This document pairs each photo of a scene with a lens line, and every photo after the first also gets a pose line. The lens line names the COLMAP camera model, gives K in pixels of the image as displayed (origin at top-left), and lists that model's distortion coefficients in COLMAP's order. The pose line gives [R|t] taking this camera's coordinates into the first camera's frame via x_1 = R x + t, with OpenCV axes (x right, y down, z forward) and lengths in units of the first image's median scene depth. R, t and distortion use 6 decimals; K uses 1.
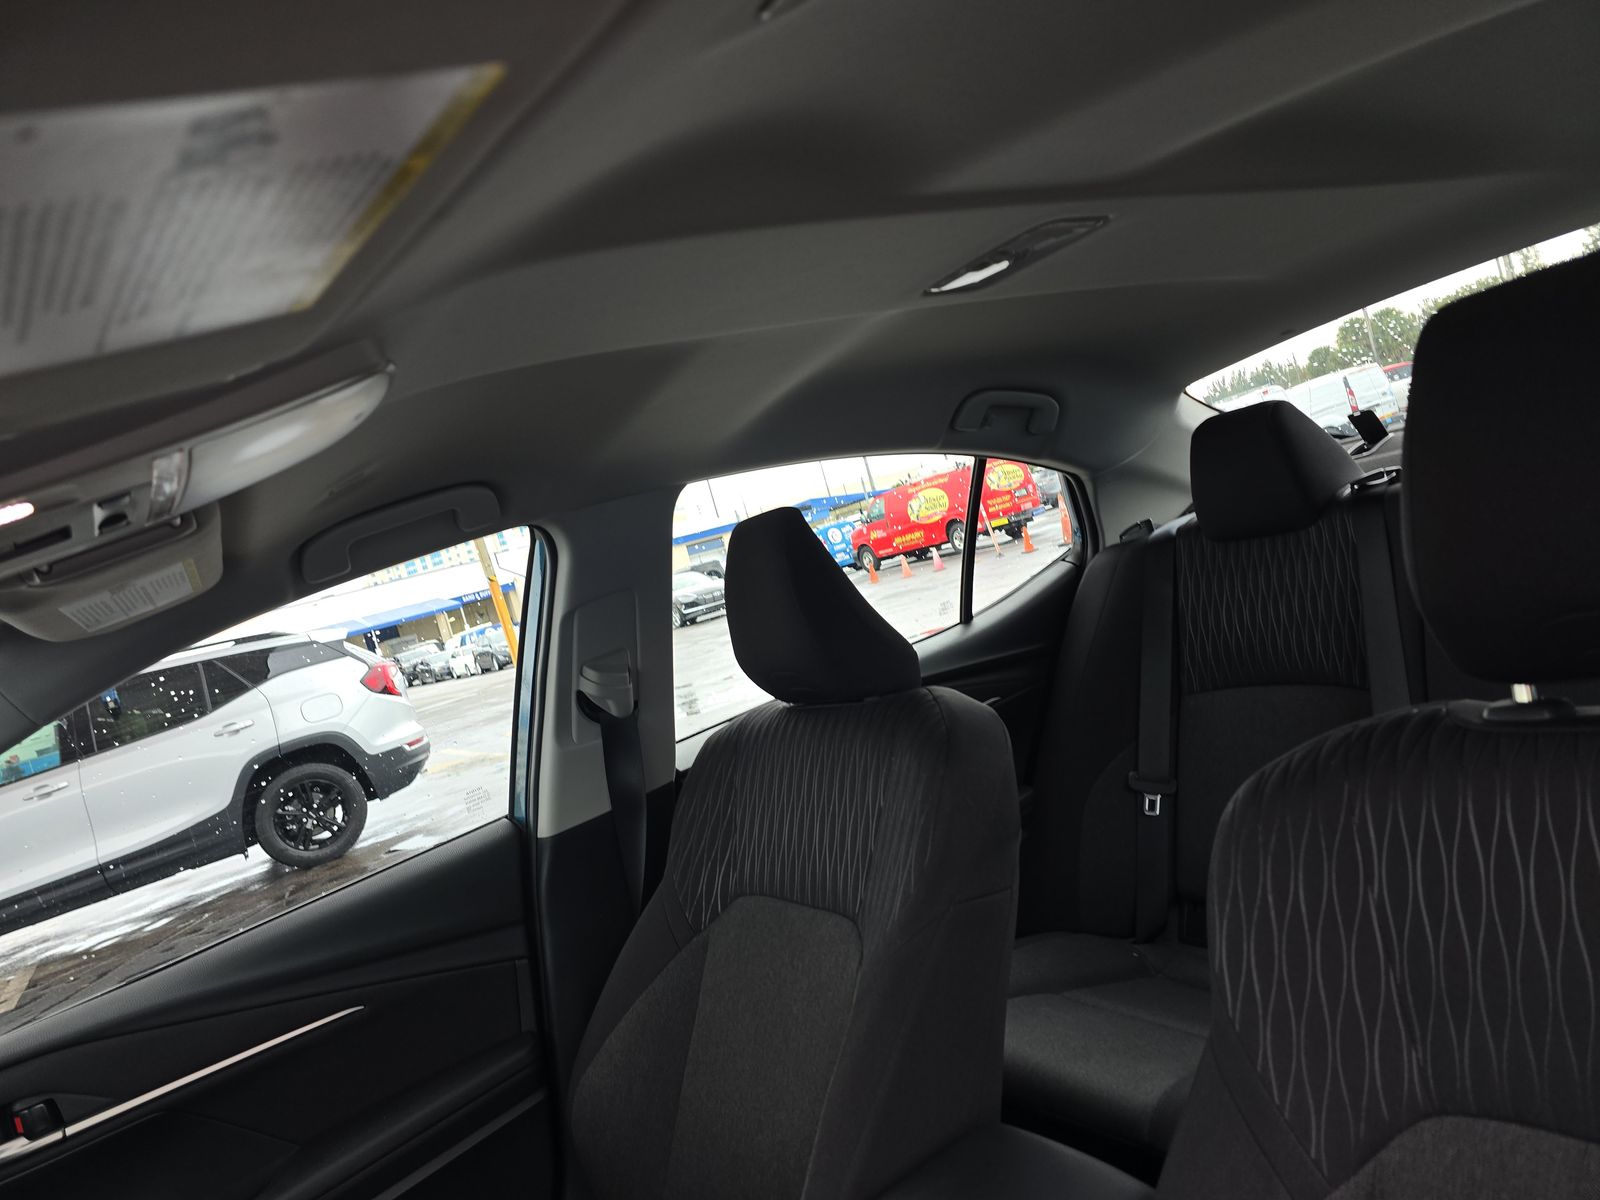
lens RADIAL K [[1073.7, 0, 792.1], [0, 1073.7, 590.6], [0, 0, 1]] dist [0.071045, -0.065120]
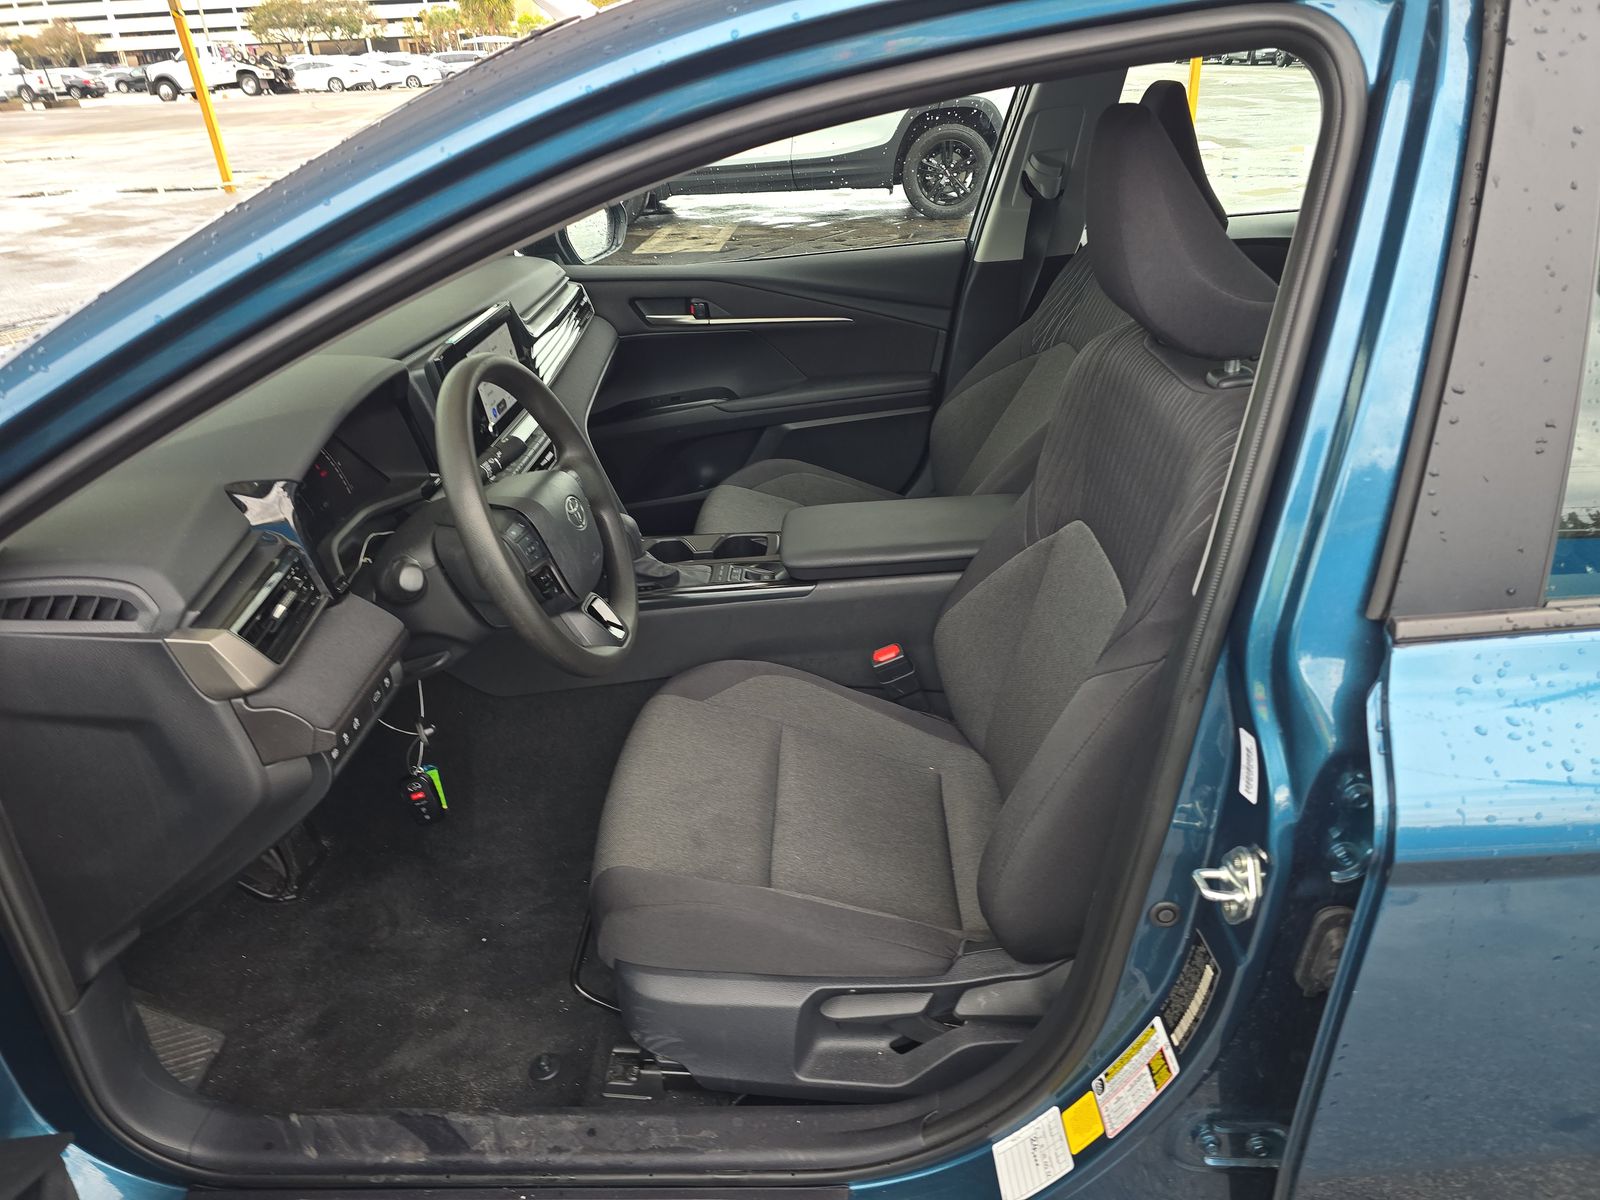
lens RADIAL K [[1073.7, 0, 792.1], [0, 1073.7, 590.6], [0, 0, 1]] dist [0.071045, -0.065120]
pose [[0.796973, 0.463506, -0.387294, 0.074990], [-0.200577, 0.807902, 0.554133, -0.039024], [0.569740, -0.363946, 0.736844, -0.092183]]
